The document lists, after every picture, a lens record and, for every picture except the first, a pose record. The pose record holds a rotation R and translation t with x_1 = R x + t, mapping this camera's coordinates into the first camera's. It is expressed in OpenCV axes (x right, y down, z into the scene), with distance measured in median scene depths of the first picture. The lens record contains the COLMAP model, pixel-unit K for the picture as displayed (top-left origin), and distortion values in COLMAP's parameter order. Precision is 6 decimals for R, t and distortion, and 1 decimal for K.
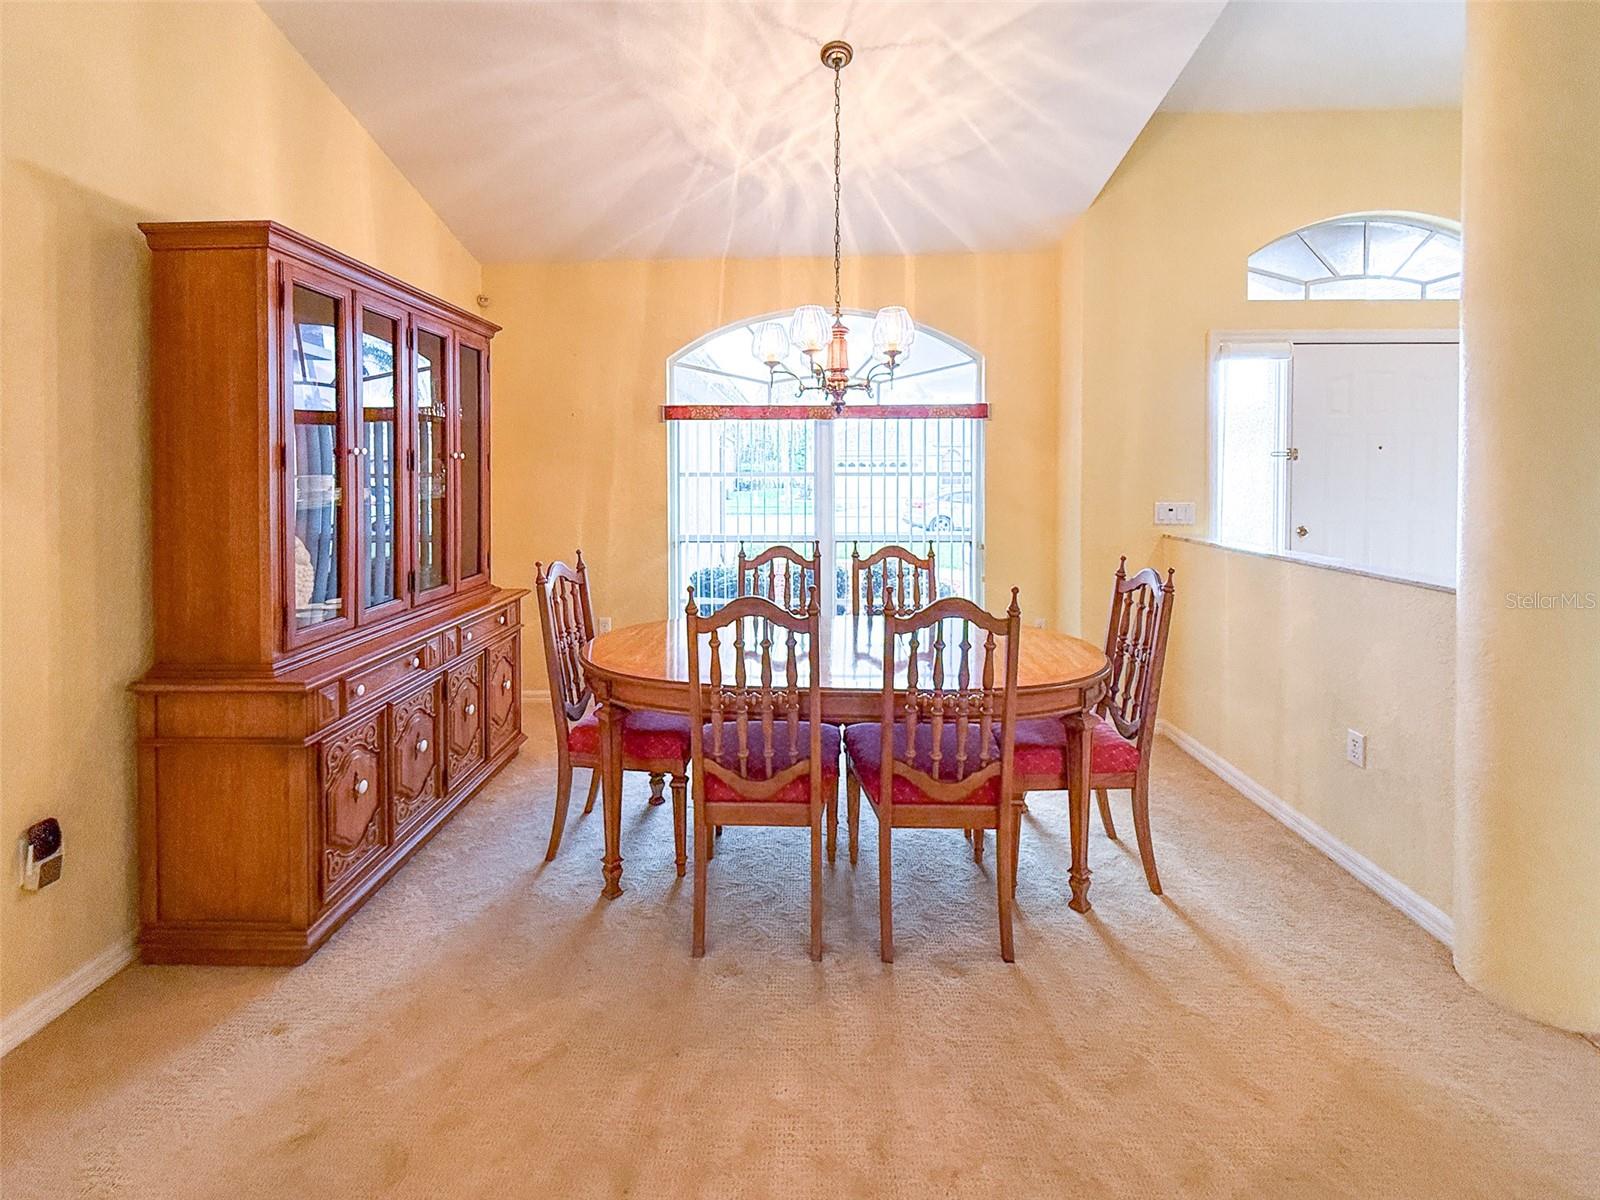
lens RADIAL K [[684.0, 0, 814.6], [0, 684.0, 474.4], [0, 0, 1]] dist [0.000912, 0.000515]
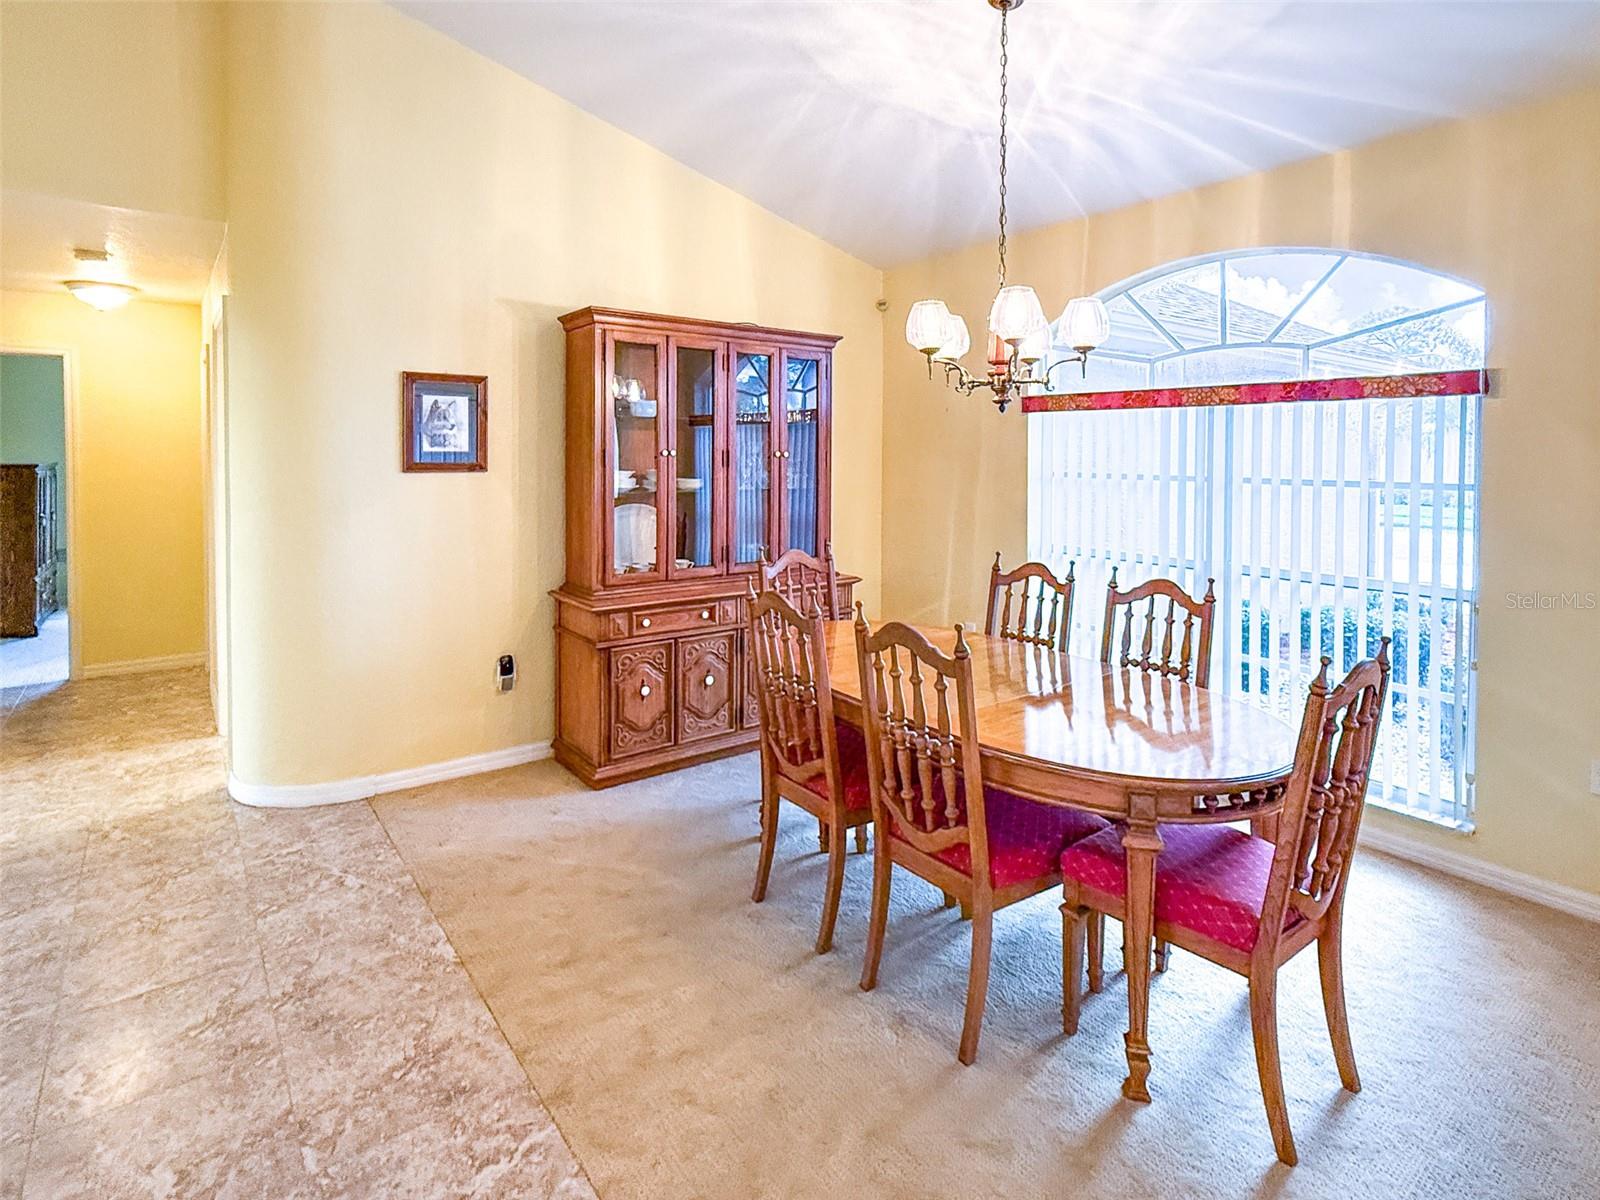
lens RADIAL K [[825.2, 0, 775.3], [0, 825.2, 466.6], [0, 0, 1]] dist [0.001119, 0.000294]
pose [[0.614088, 0.022181, -0.788926, 0.688839], [-0.018063, 0.999738, 0.014048, -0.029861], [0.789031, 0.005624, 0.614328, 0.132962]]
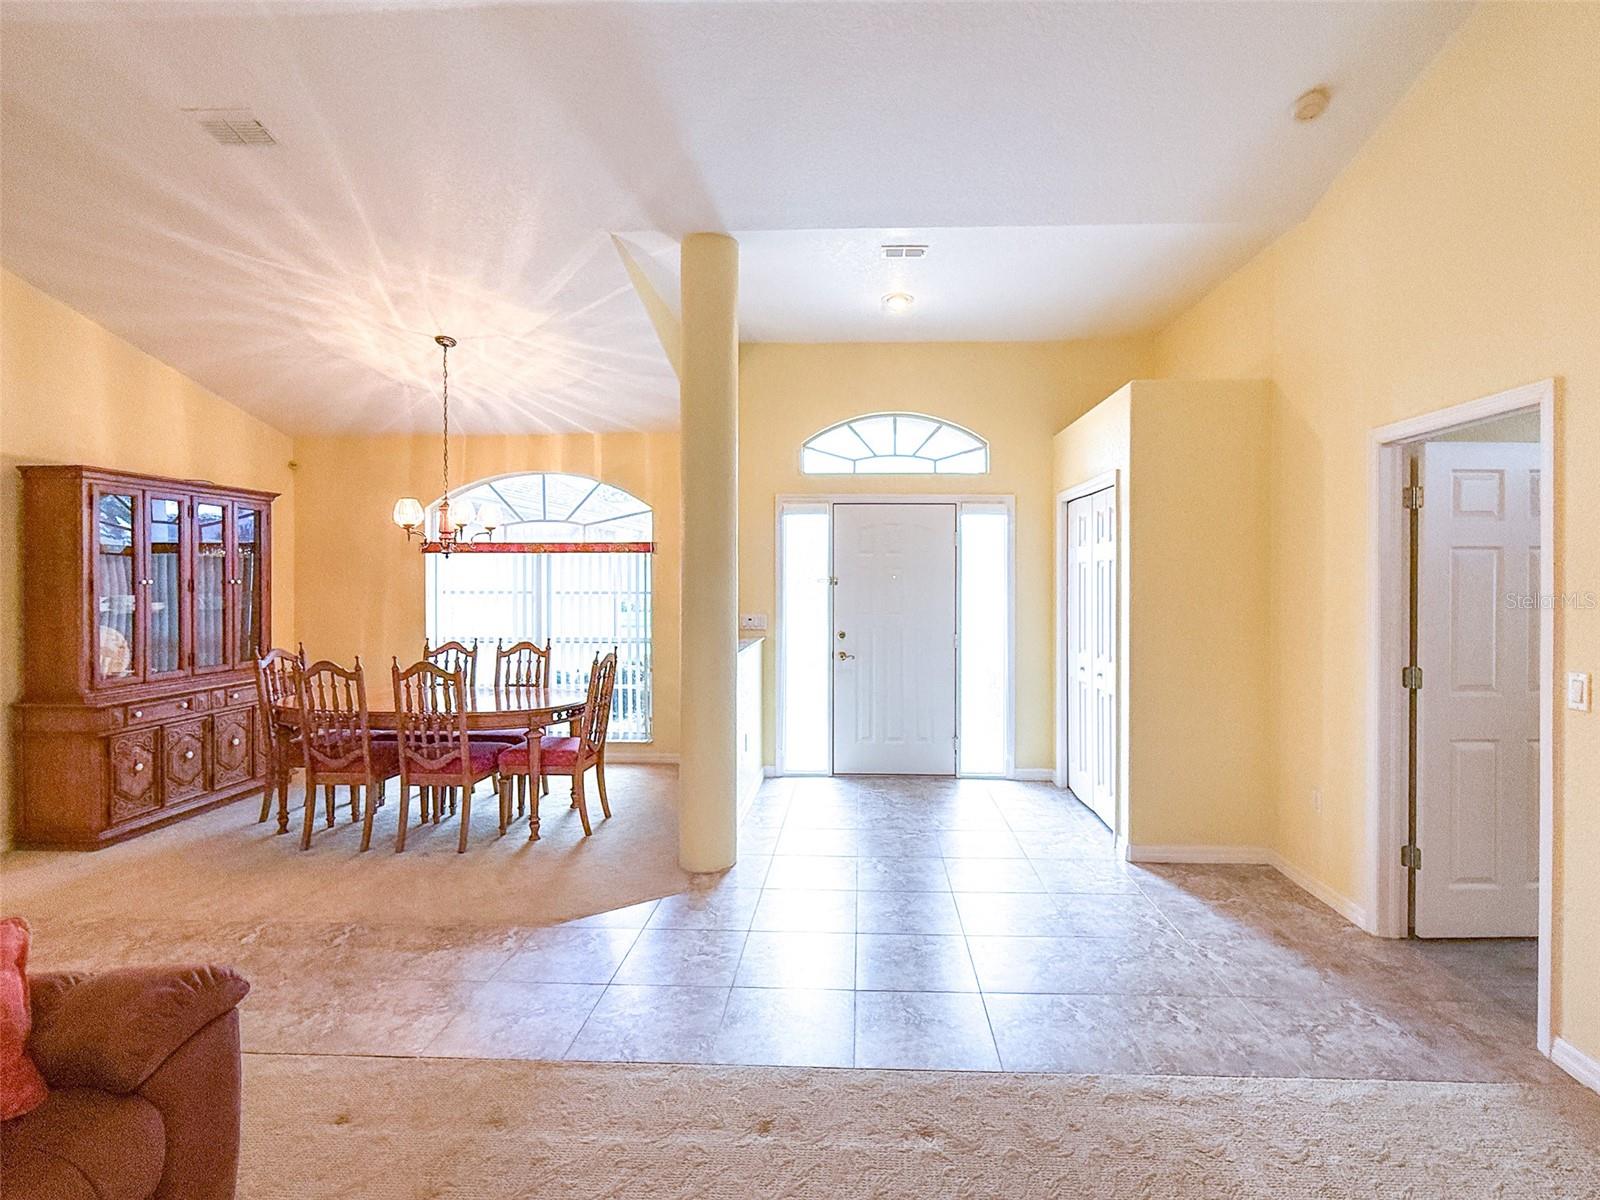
lens RADIAL K [[751.8, 0, 825.9], [0, 751.8, 581.3], [0, 0, 1]] dist [-0.003617, -0.000654]
pose [[0.999891, 0.003925, -0.014247, 0.977864], [-0.003999, 0.999979, -0.005196, -0.028845], [0.014227, 0.005253, 0.999885, -0.794244]]
